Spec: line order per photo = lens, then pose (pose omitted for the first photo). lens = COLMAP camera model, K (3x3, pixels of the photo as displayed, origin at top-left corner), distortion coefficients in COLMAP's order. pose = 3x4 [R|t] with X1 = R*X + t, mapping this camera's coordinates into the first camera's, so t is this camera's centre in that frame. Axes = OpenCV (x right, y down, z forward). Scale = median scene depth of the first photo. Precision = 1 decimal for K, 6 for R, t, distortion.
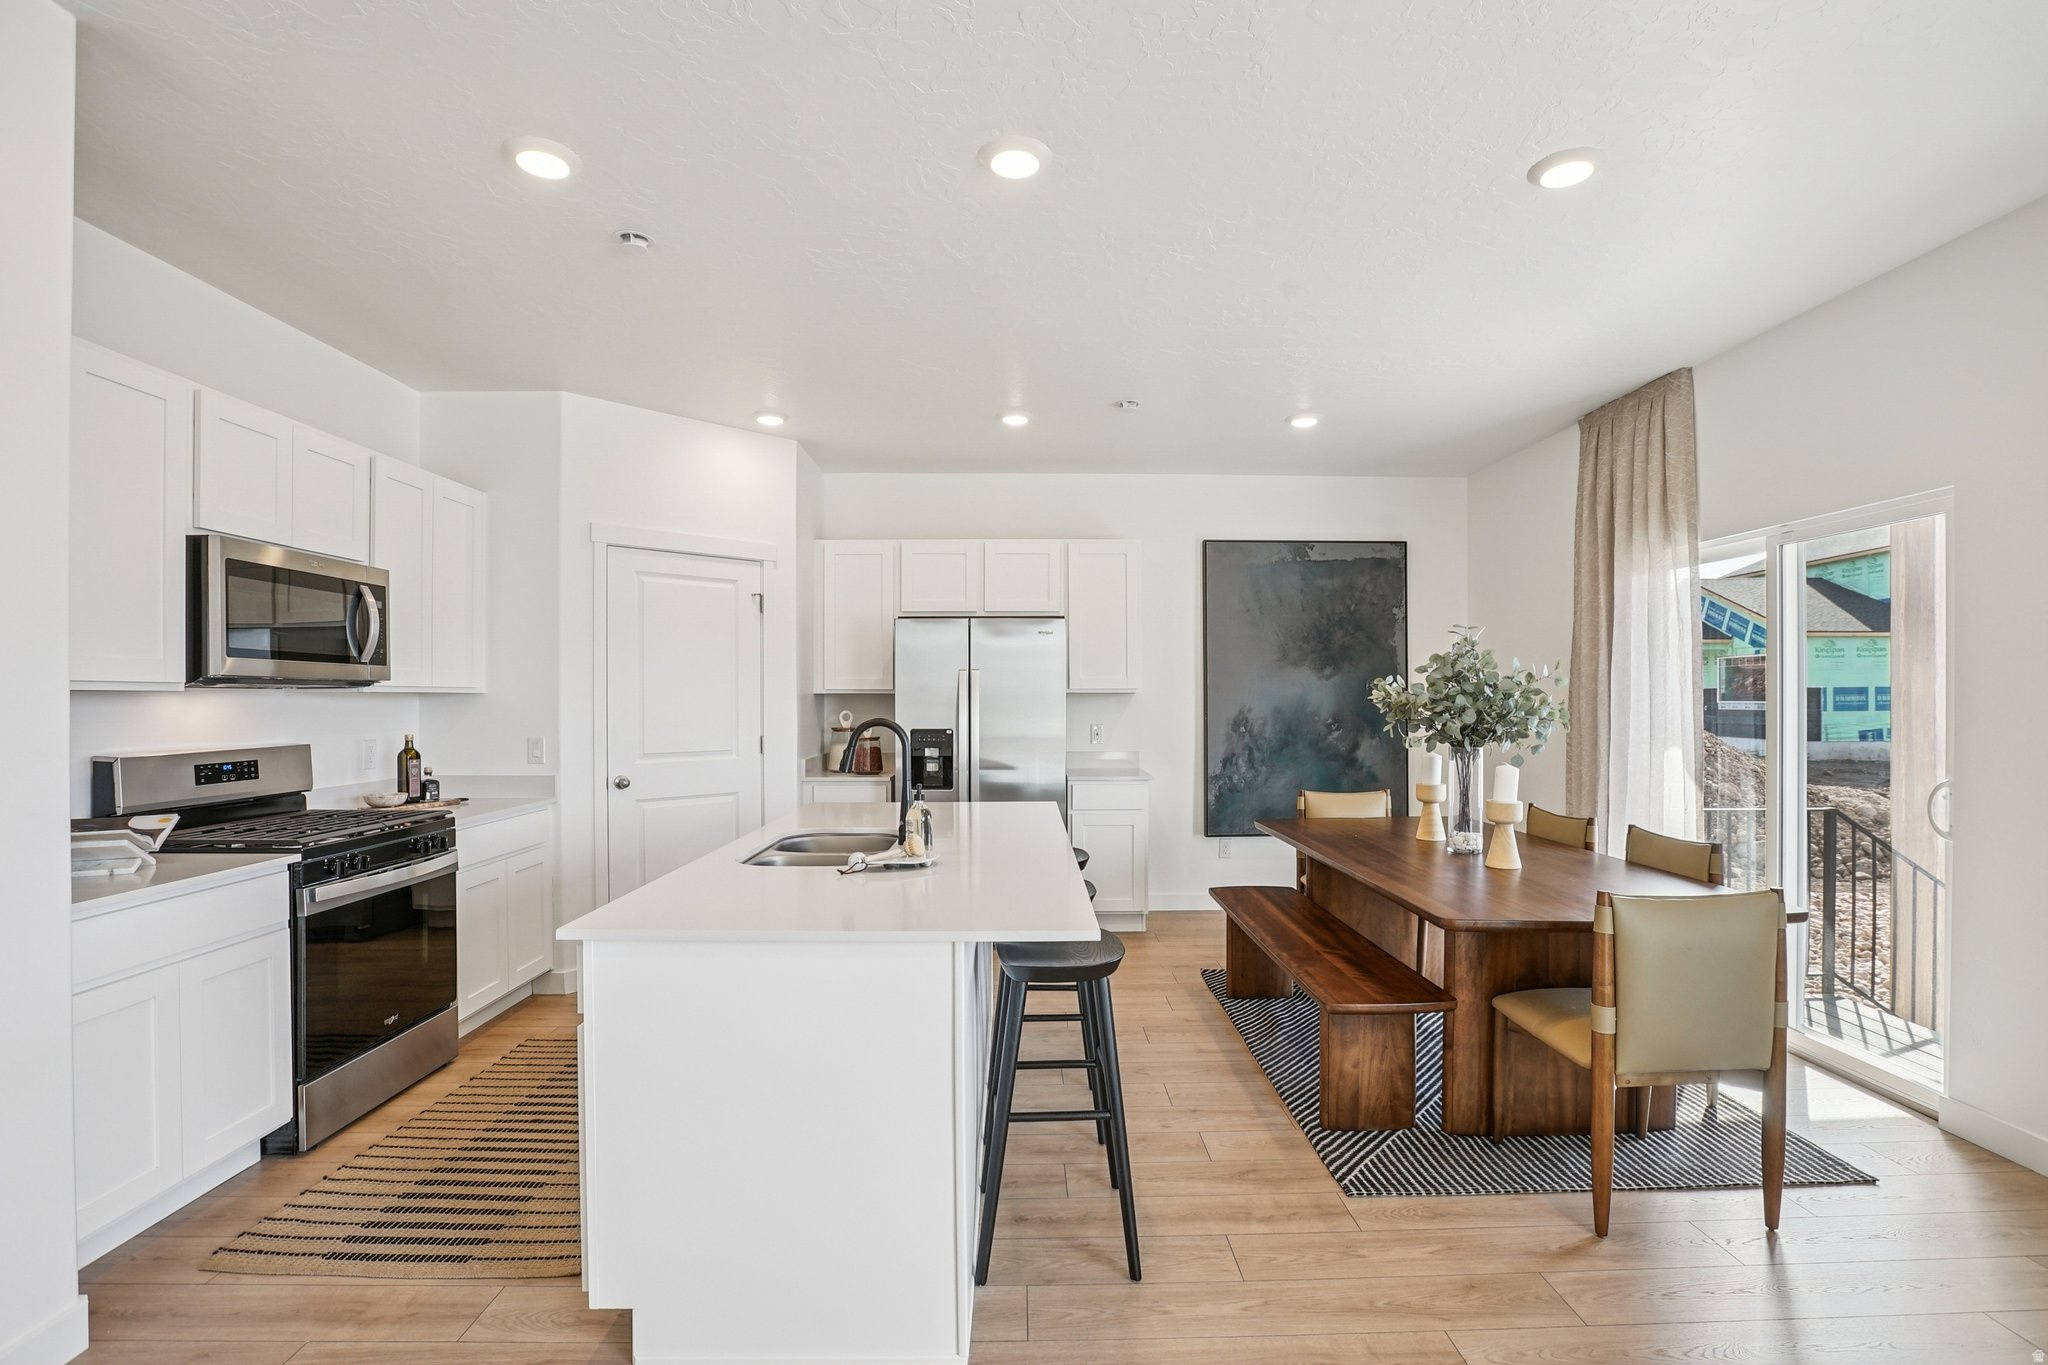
lens RADIAL K [[943.9, 0, 1033.9], [0, 943.9, 690.3], [0, 0, 1]] dist [-0.053396, 0.019109]
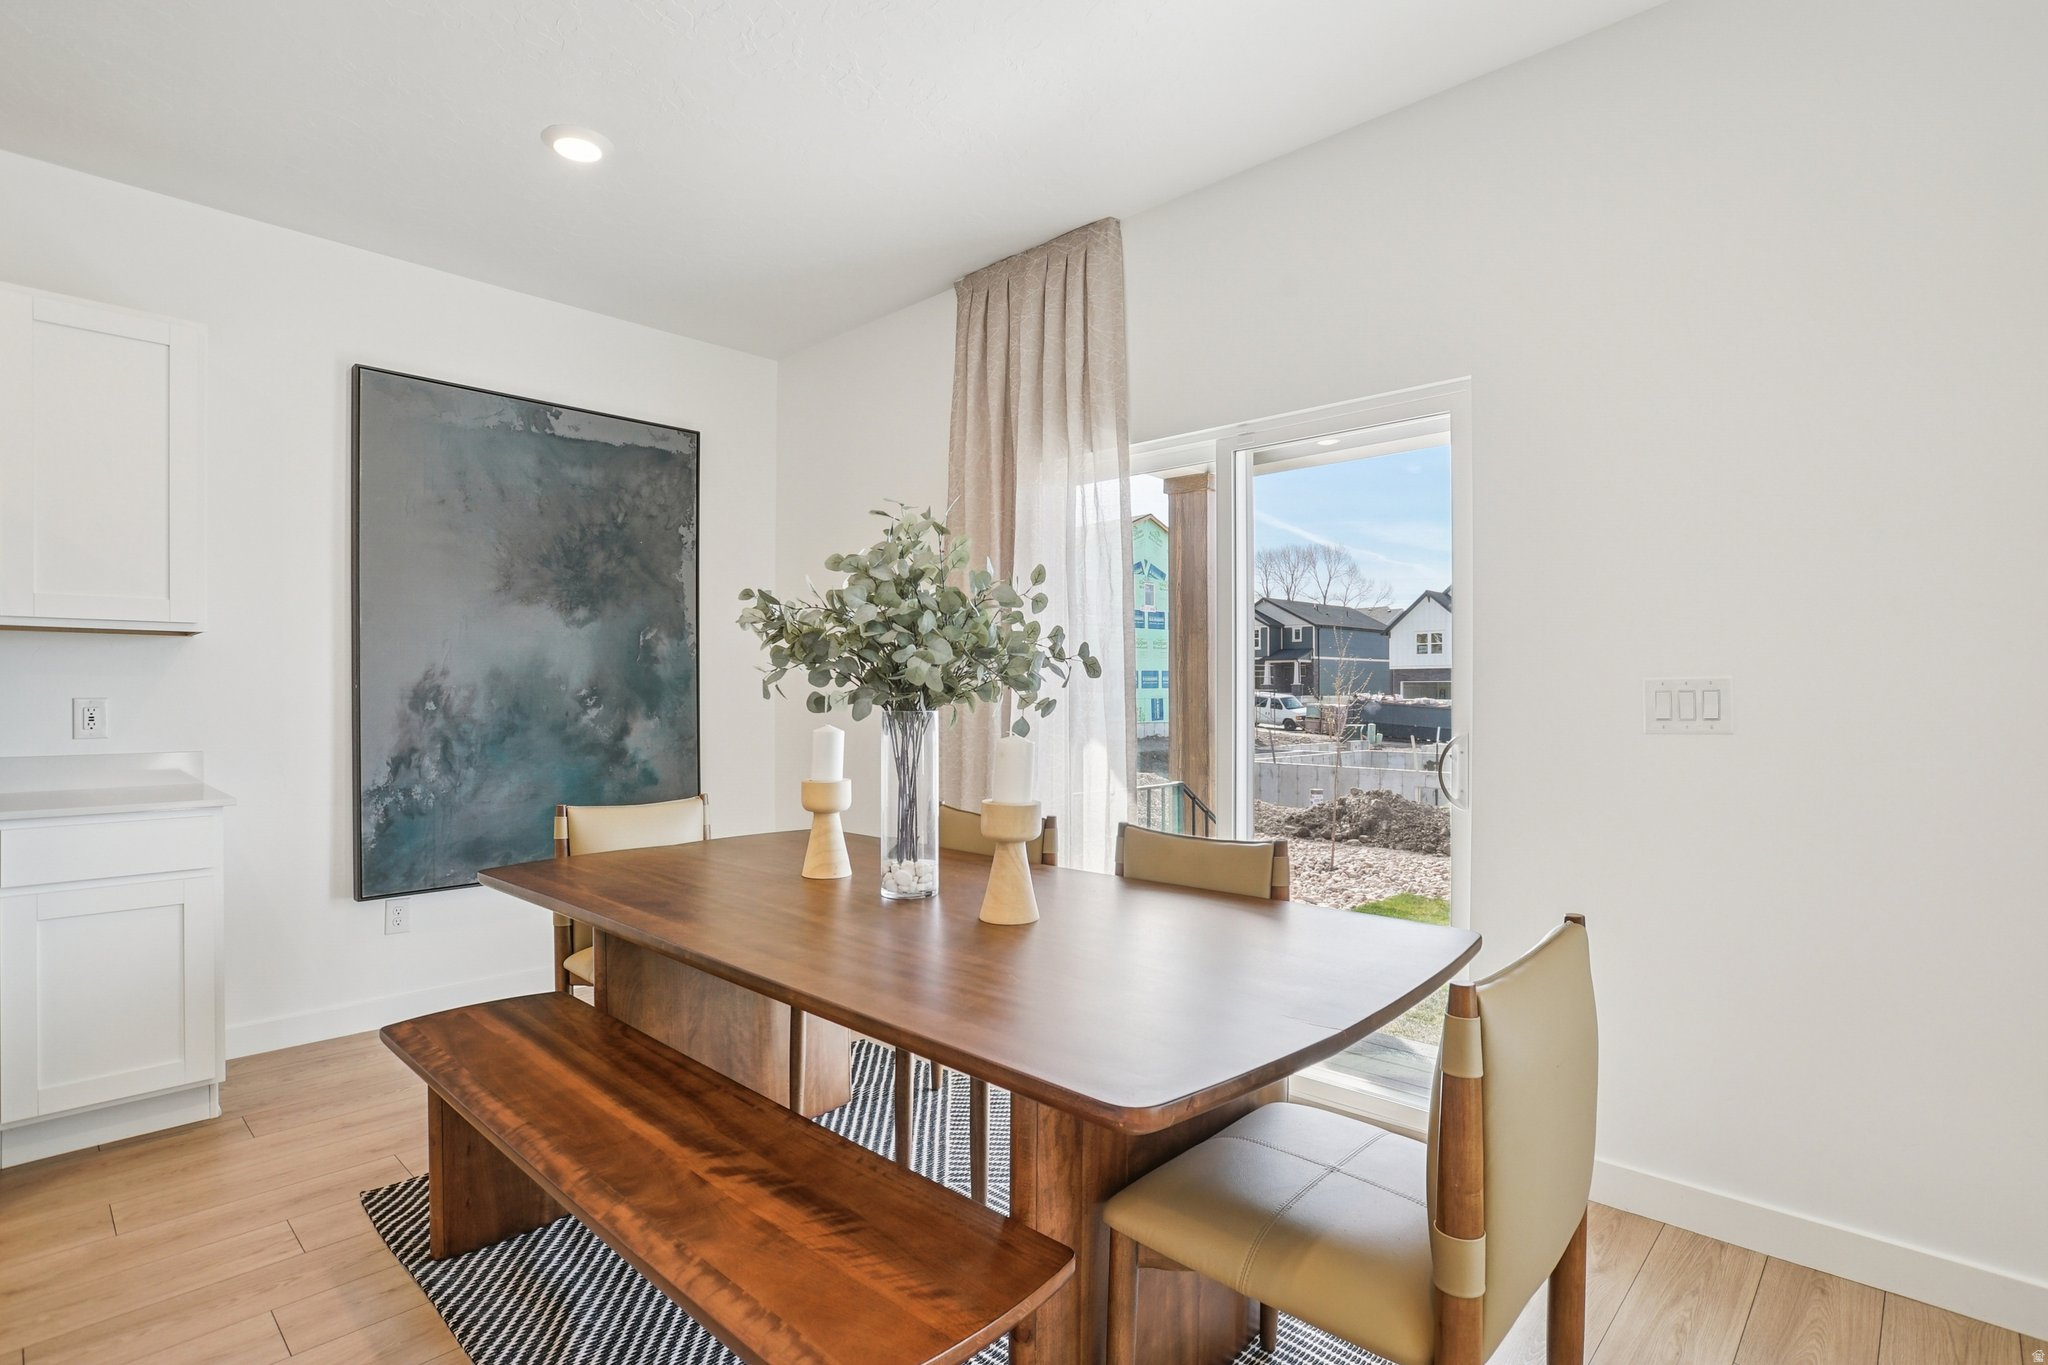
lens RADIAL K [[998.0, 0, 1027.5], [0, 998.0, 692.4], [0, 0, 1]] dist [-0.048798, 0.020069]
pose [[0.698299, 0.001153, 0.715806, 0.055122], [-0.005982, 0.999973, 0.004225, 0.033785], [-0.715782, -0.007232, 0.698287, 0.381047]]
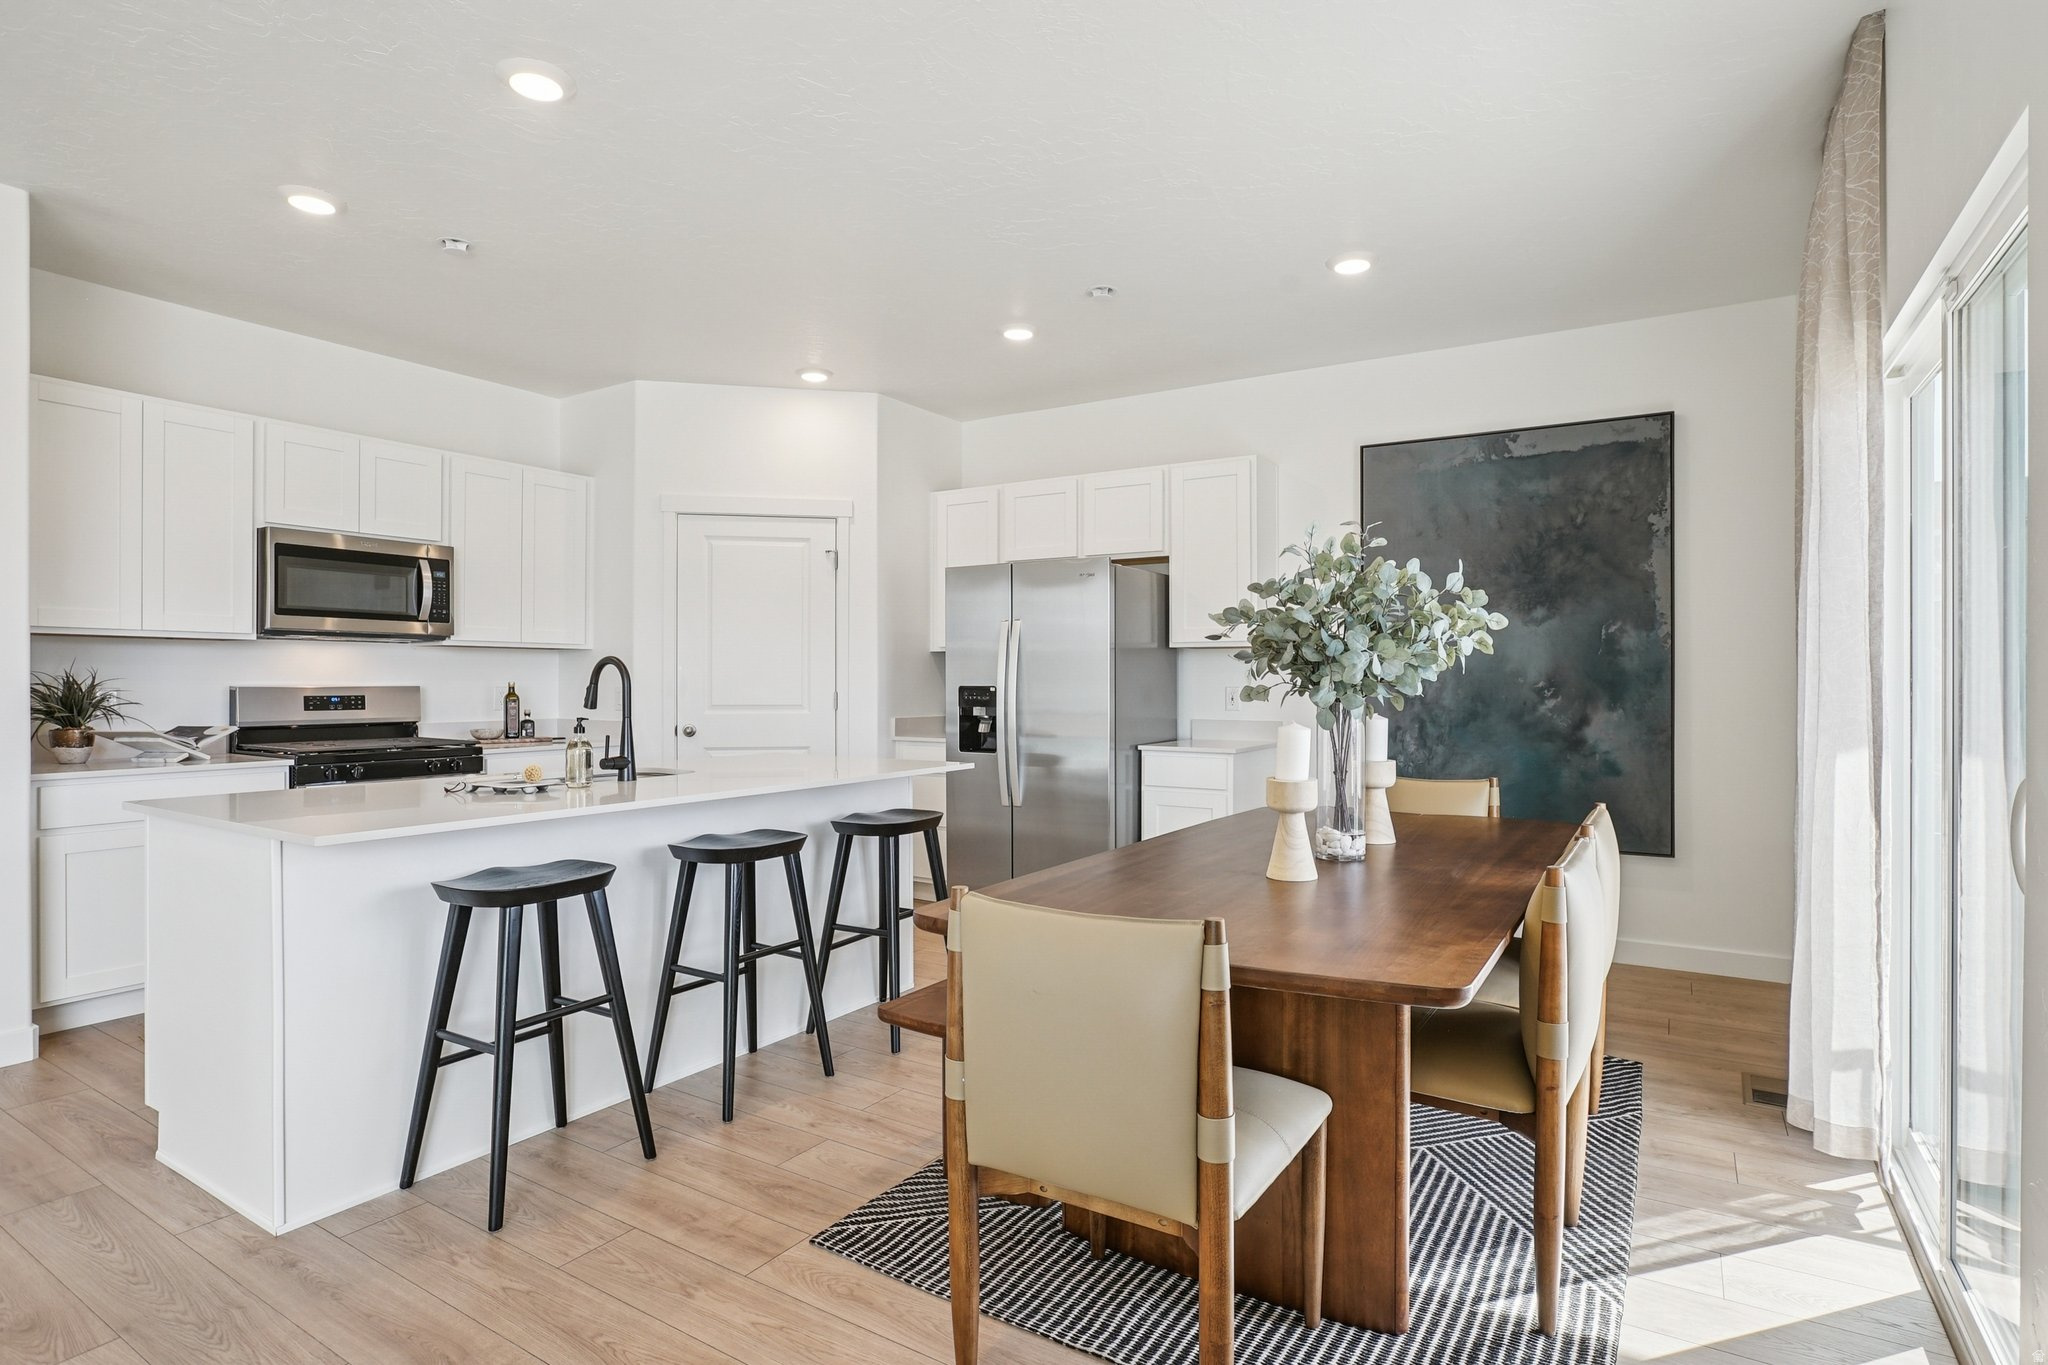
lens RADIAL K [[1036.9, 0, 1037.4], [0, 1036.9, 677.6], [0, 0, 1]] dist [-0.044728, 0.016908]
pose [[0.839956, 0.001010, -0.542654, 0.496876], [0.001033, 0.999993, 0.003459, 0.029717], [0.542654, -0.003466, 0.839949, 0.187703]]
